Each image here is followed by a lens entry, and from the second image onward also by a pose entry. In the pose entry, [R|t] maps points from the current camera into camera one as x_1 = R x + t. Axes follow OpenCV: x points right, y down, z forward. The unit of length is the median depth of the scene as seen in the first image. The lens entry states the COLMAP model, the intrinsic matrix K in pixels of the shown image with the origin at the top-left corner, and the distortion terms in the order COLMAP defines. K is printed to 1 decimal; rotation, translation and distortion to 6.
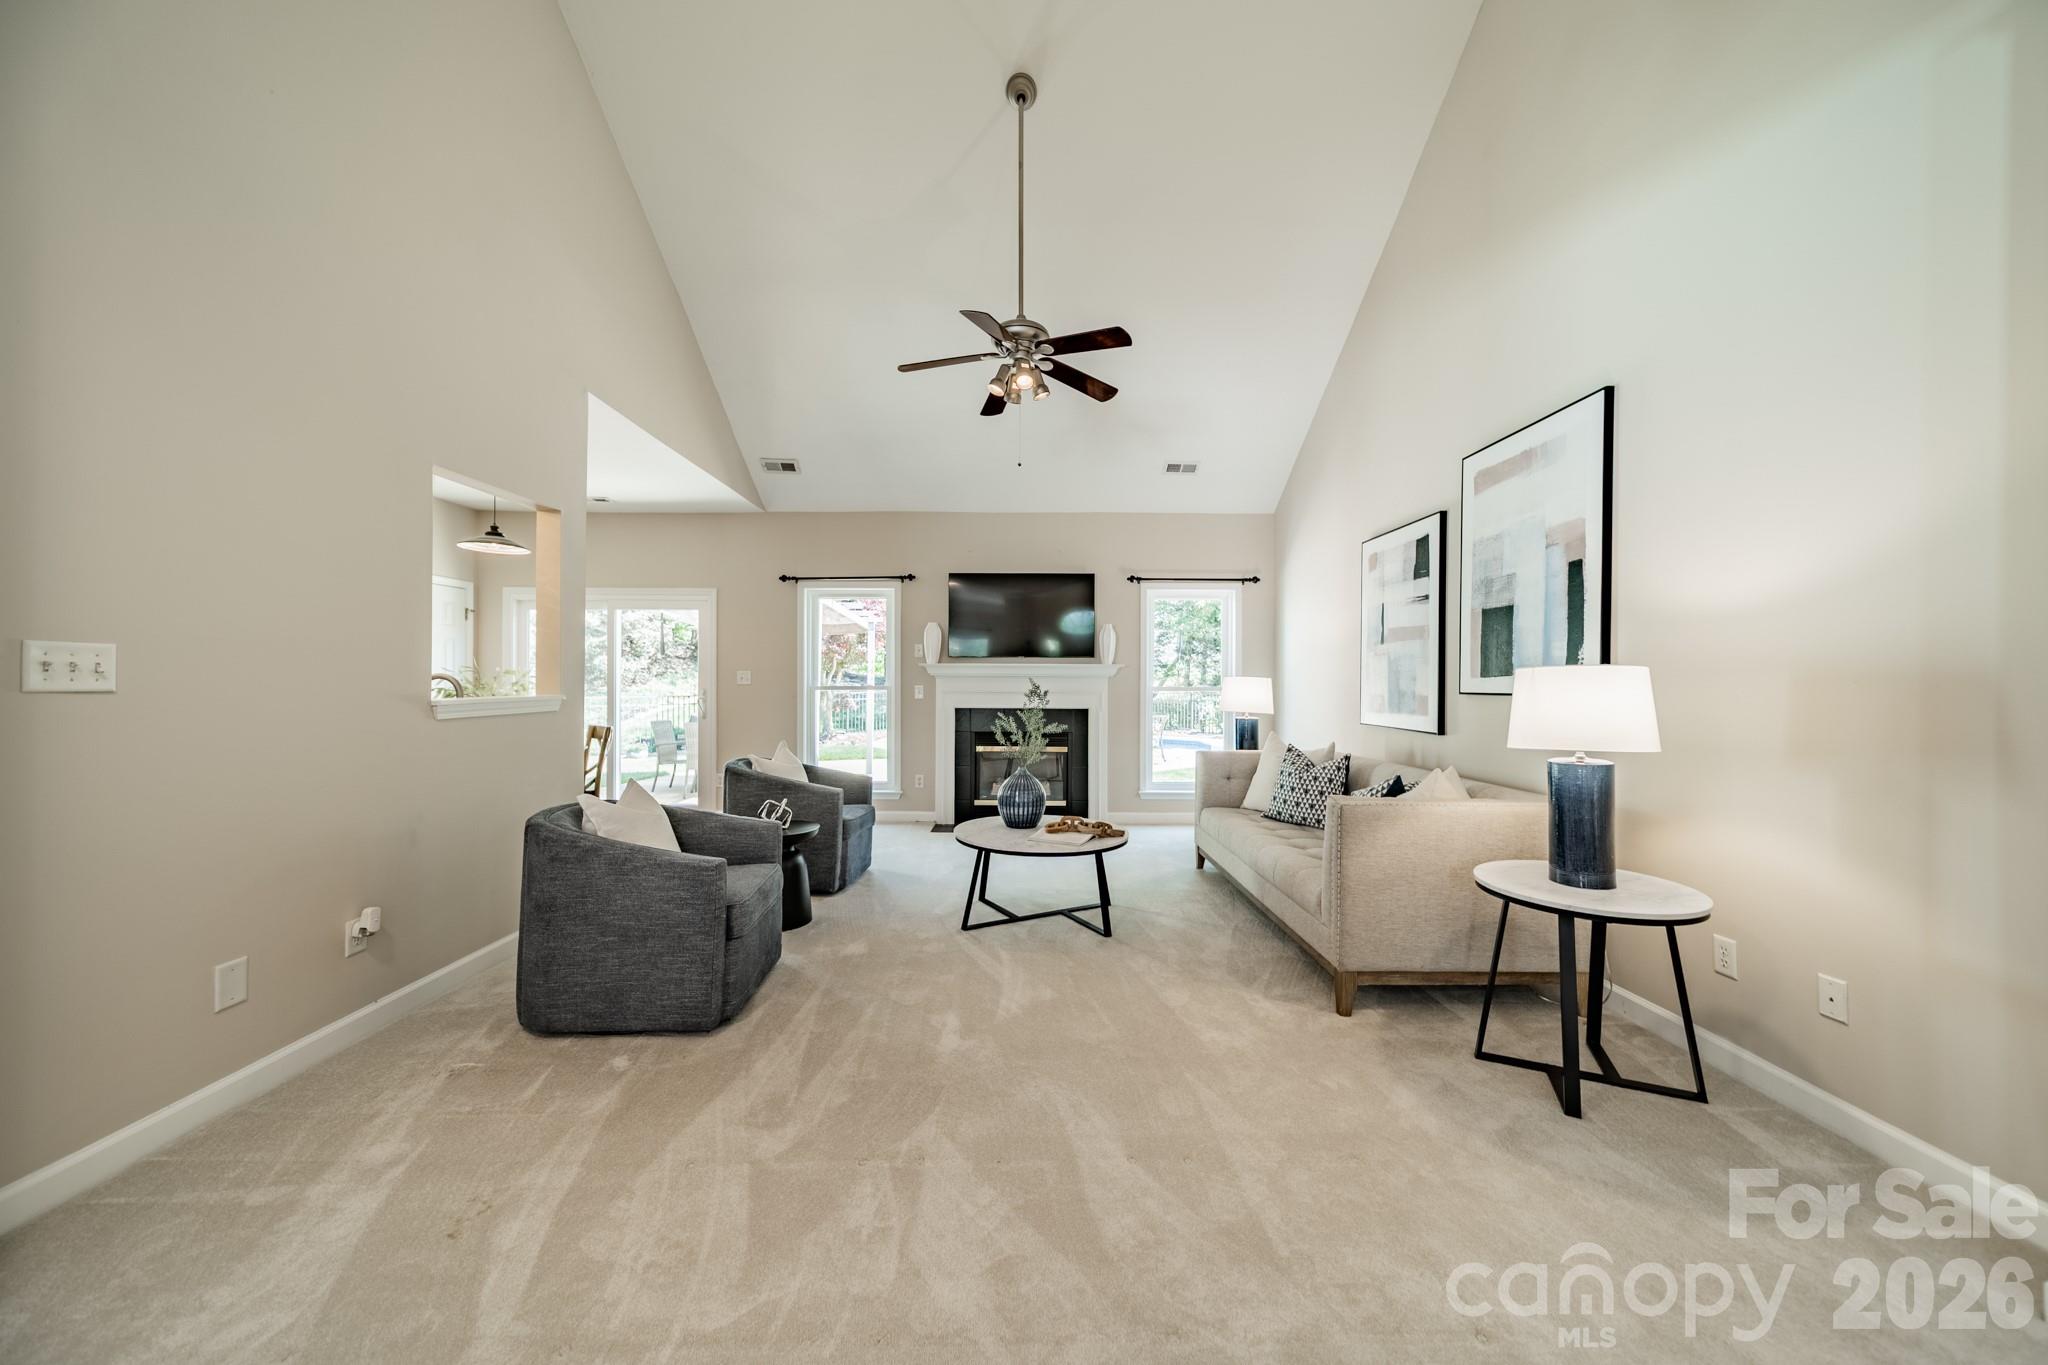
lens RADIAL K [[728.3, 0, 1029.1], [0, 728.3, 679.5], [0, 0, 1]] dist [0.006424, -0.000025]
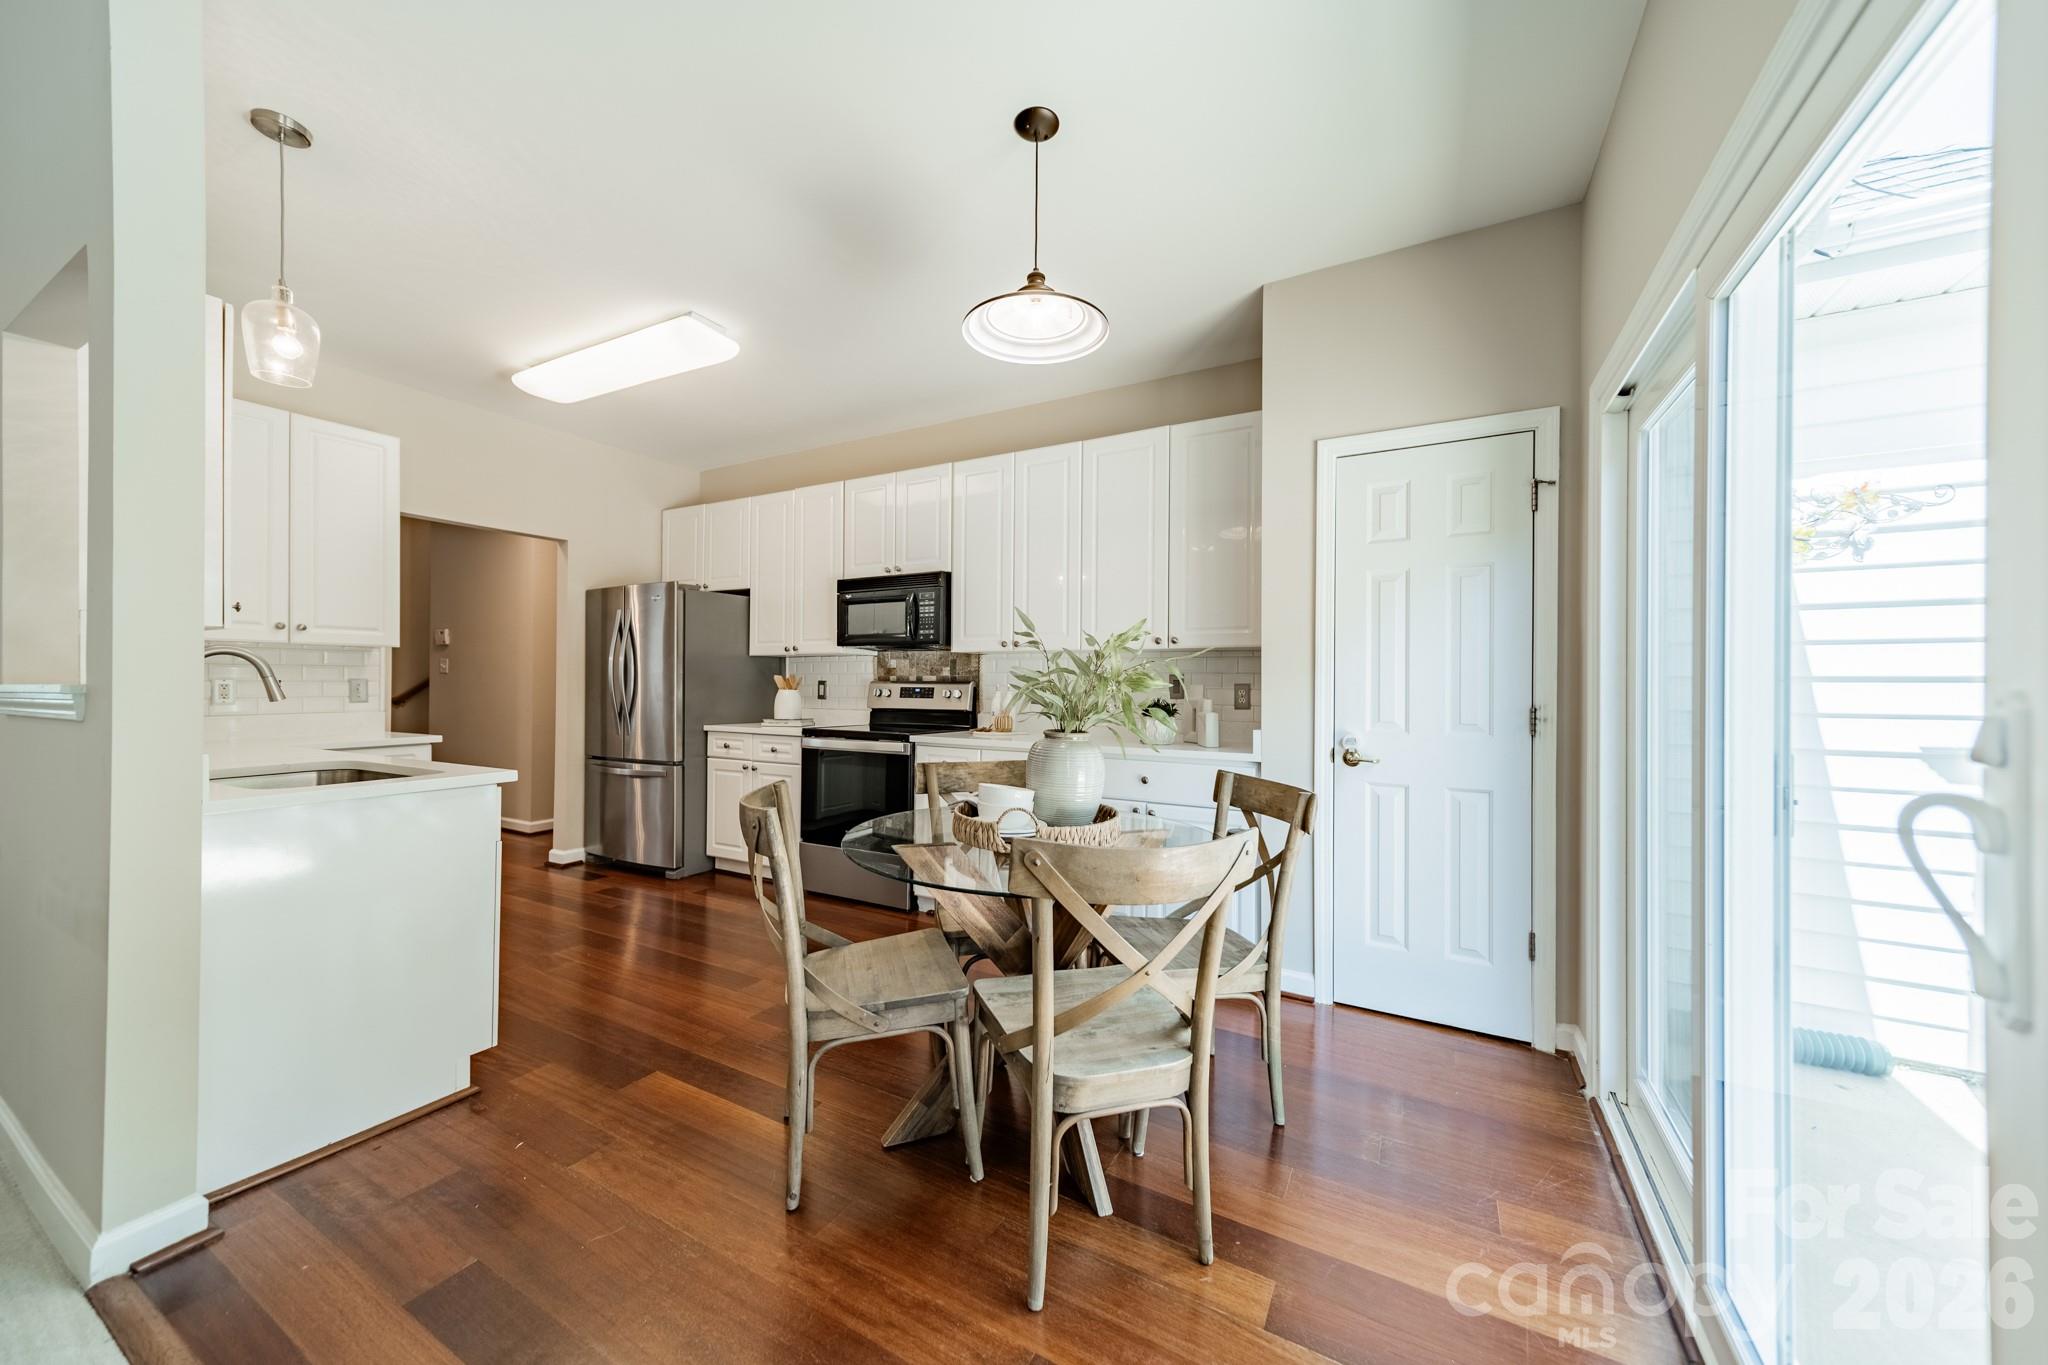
lens RADIAL K [[727.4, 0, 1024.8], [0, 727.4, 680.7], [0, 0, 1]] dist [0.008008, -0.000042]
pose [[-0.494972, -0.007913, -0.868873, -0.476017], [-0.005189, 0.999968, -0.006150, 0.017218], [0.868893, 0.001464, -0.494997, 1.482201]]
